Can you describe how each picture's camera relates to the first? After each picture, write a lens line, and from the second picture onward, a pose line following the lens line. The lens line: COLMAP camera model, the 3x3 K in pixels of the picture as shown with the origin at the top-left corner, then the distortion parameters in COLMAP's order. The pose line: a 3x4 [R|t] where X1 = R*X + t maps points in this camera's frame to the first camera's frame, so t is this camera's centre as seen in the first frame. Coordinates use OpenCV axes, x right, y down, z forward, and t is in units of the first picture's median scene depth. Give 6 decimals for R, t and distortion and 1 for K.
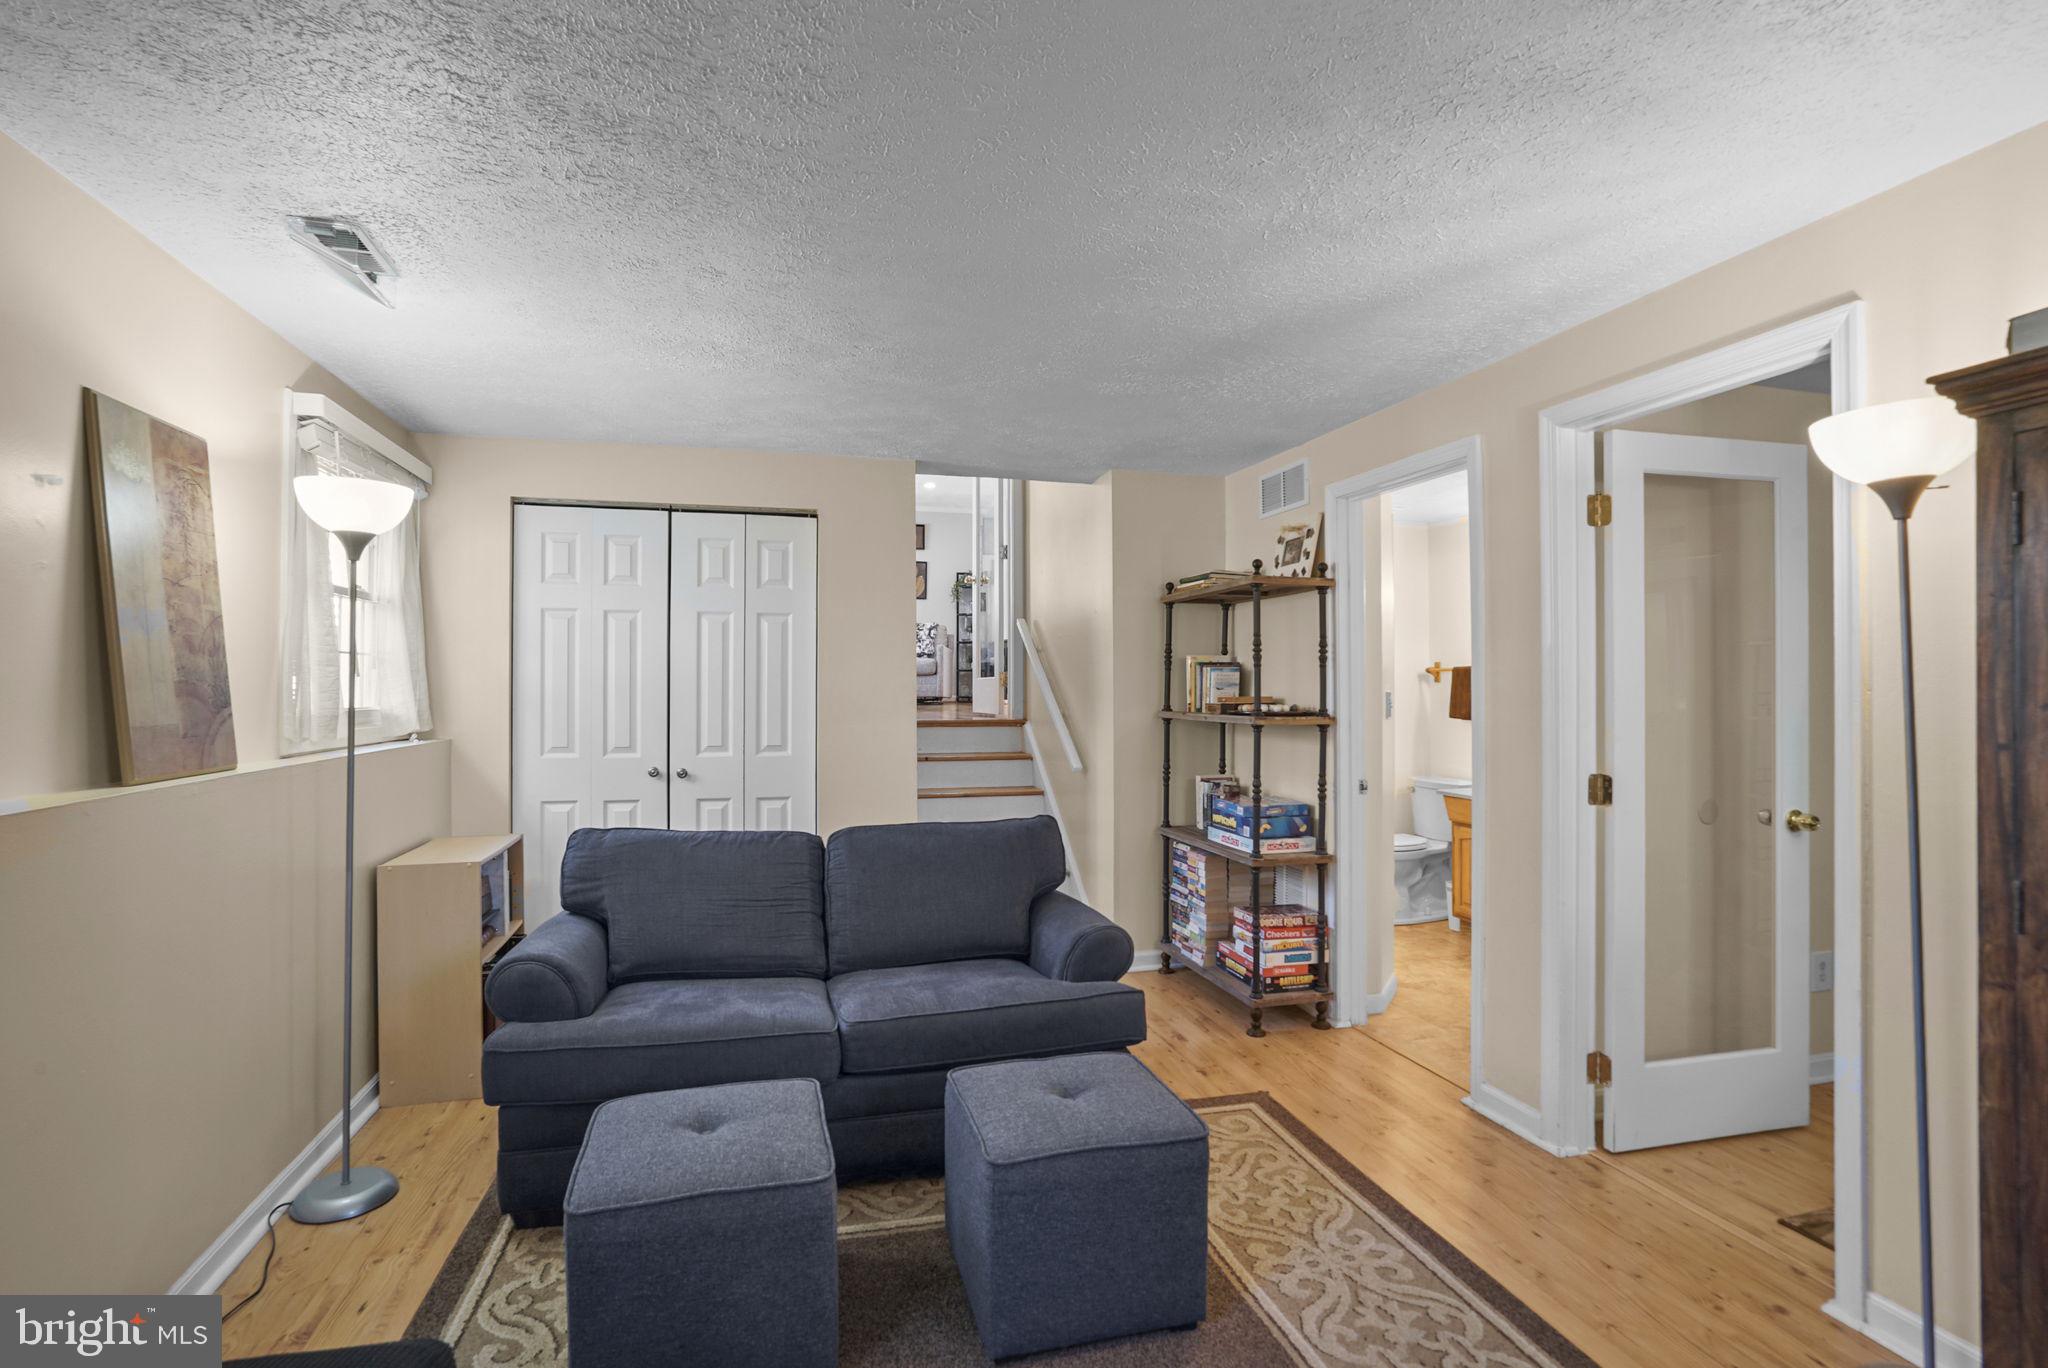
lens RADIAL K [[959.7, 0, 1020.7], [0, 959.7, 692.3], [0, 0, 1]] dist [-0.035534, 0.000225]
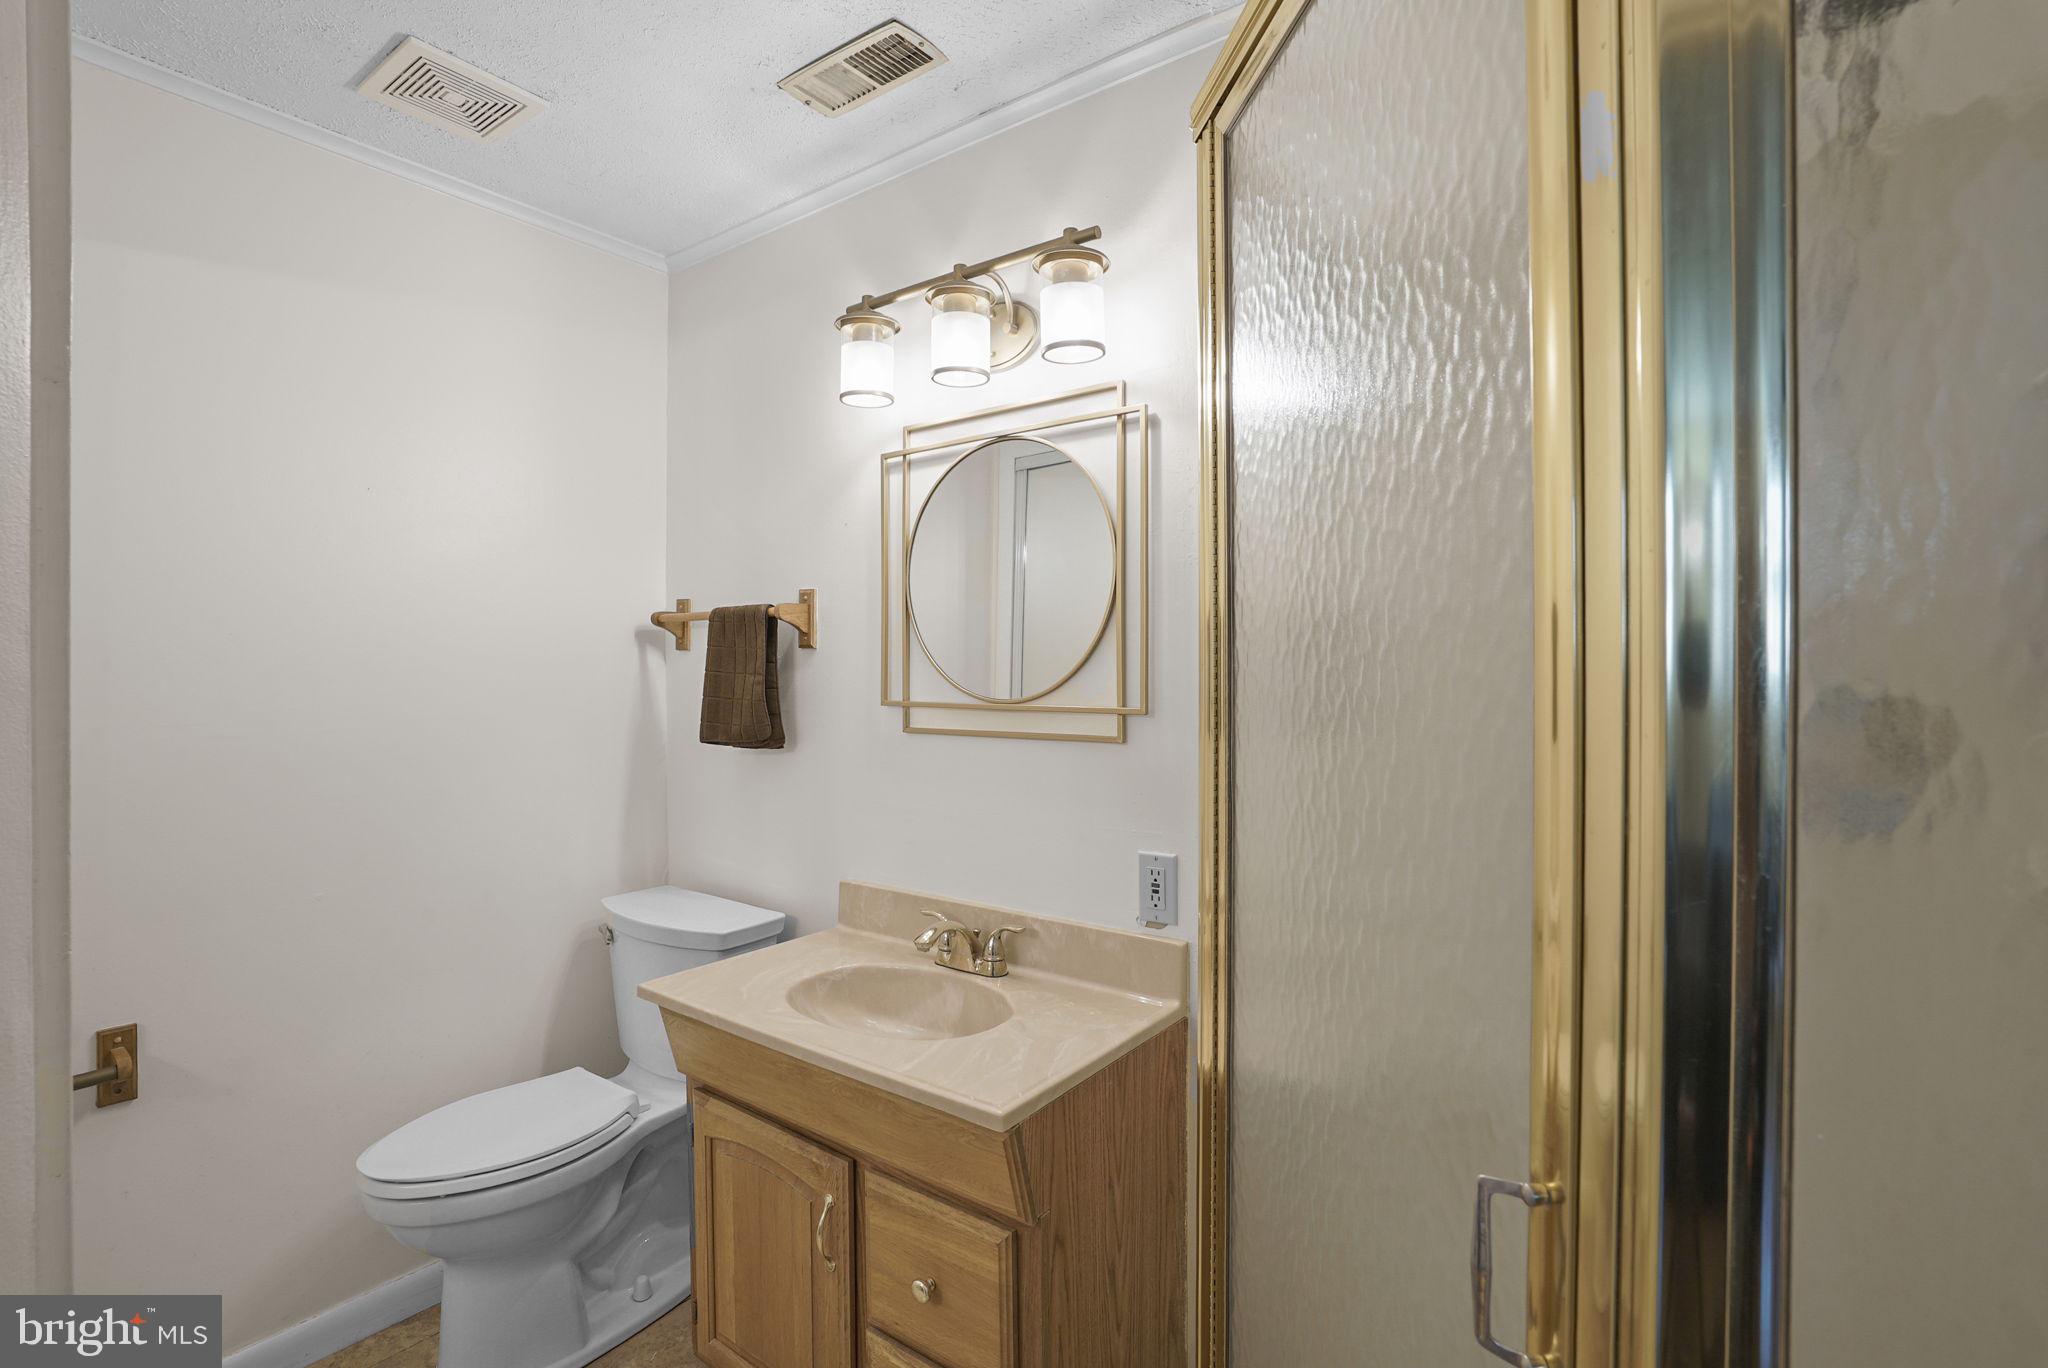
lens RADIAL K [[959.7, 0, 1020.7], [0, 959.7, 692.3], [0, 0, 1]] dist [-0.035534, 0.000225]
pose [[0.784870, -0.003414, 0.619651, 0.535710], [-0.005024, 0.999917, 0.011873, 0.003939], [-0.619640, -0.012432, 0.784788, 1.063622]]
